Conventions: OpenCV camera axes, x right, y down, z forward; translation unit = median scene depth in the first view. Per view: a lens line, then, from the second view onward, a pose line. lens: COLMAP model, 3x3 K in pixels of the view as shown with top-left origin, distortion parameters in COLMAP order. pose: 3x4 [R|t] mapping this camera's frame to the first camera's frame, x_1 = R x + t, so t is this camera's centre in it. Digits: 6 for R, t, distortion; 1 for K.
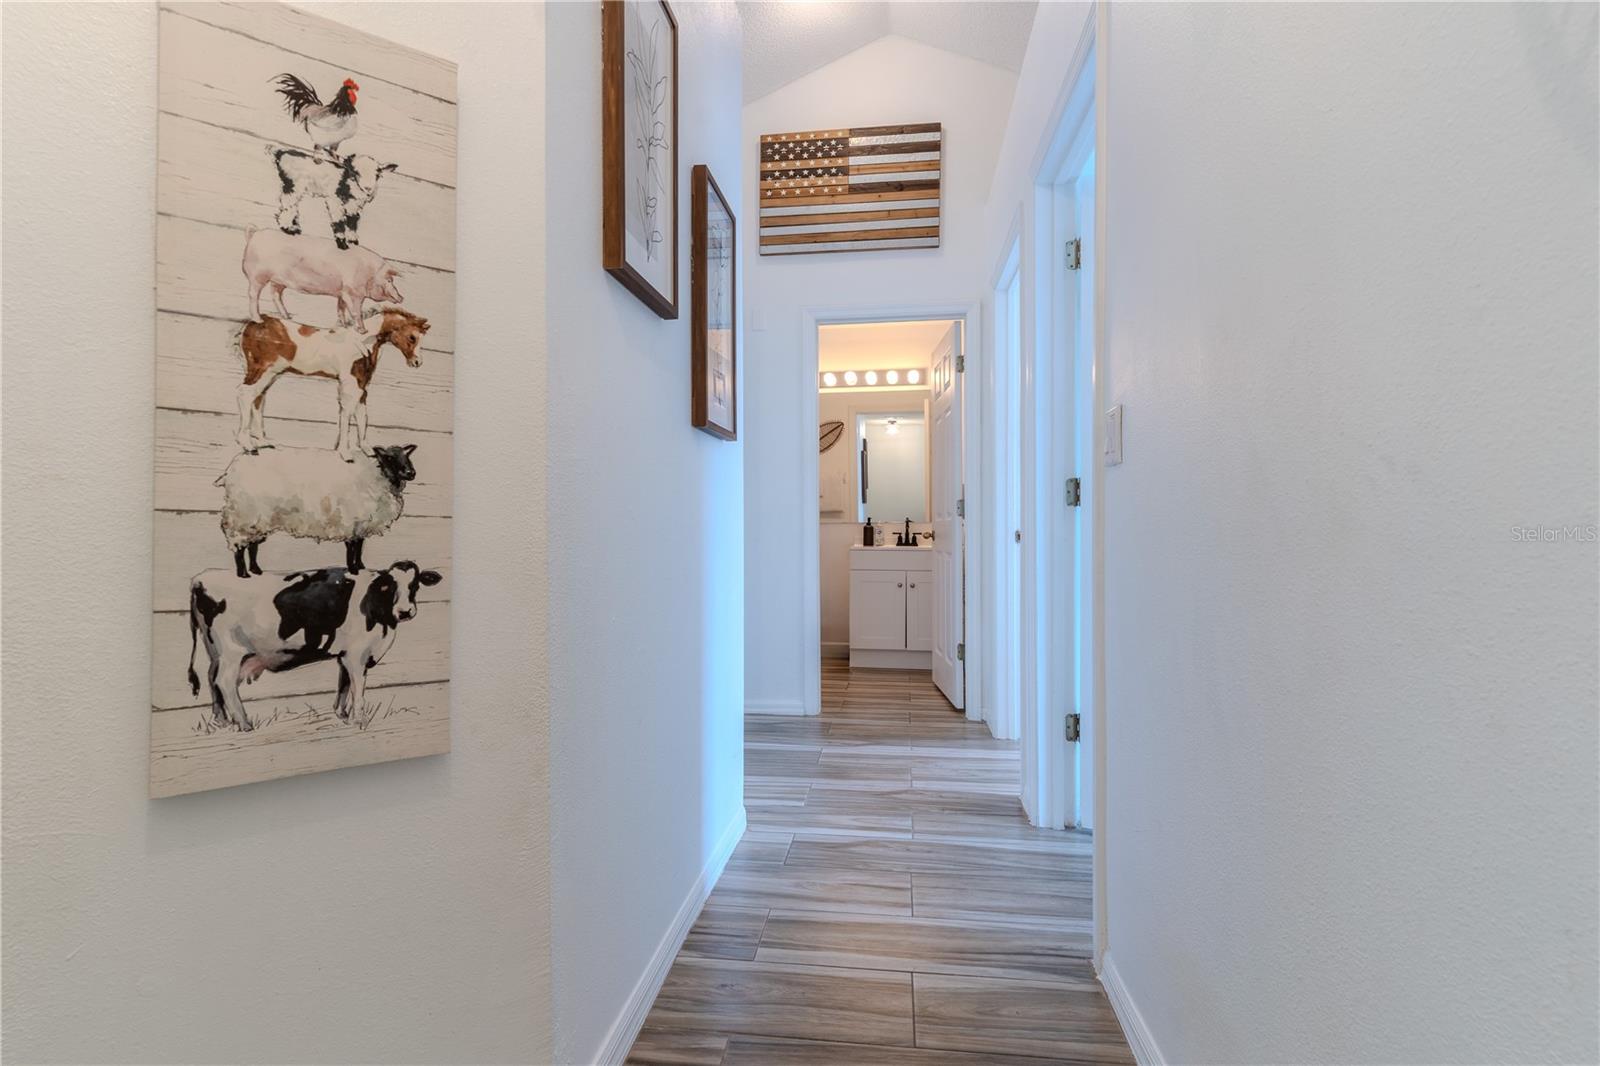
lens RADIAL K [[780.8, 0, 800.0], [0, 780.8, 533.0], [0, 0, 1]] dist [0.000888, 0.000006]
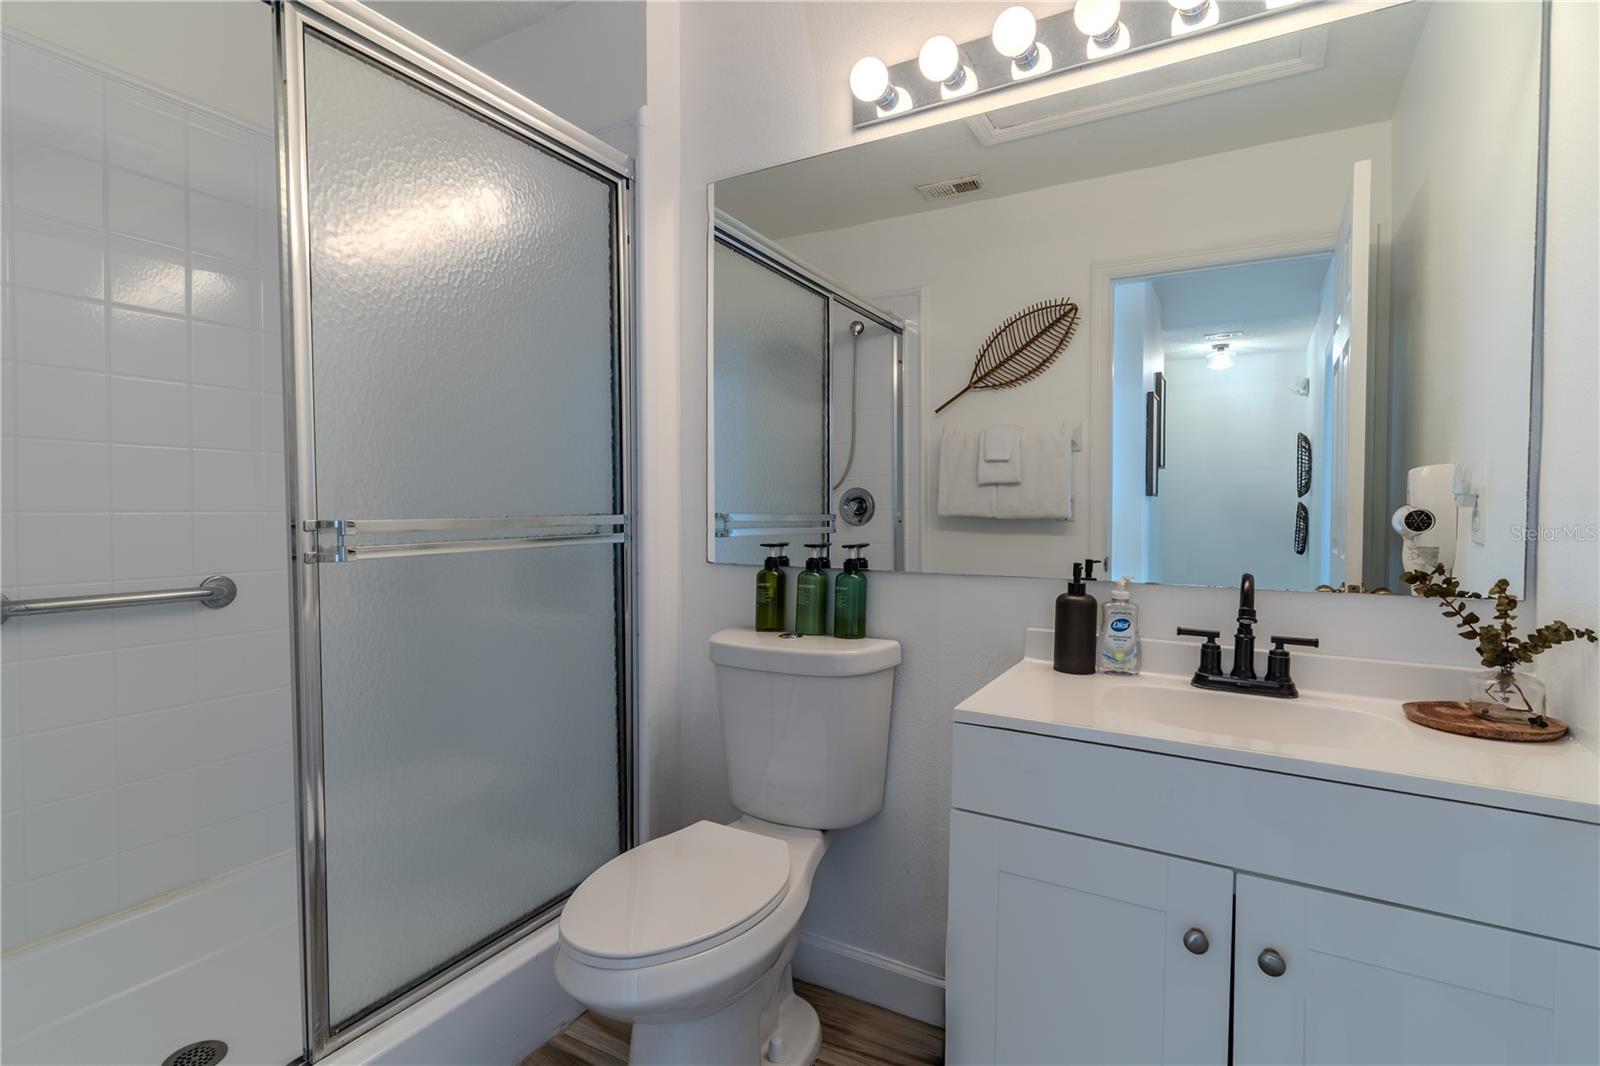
lens RADIAL K [[773.0, 0, 796.4], [0, 773.0, 530.9], [0, 0, 1]] dist [0.000537, 0.000469]
pose [[0.923923, 0.017178, -0.382193, 0.099655], [-0.012003, 0.999801, 0.015921, -0.034055], [0.382390, -0.010122, 0.923945, 0.724402]]
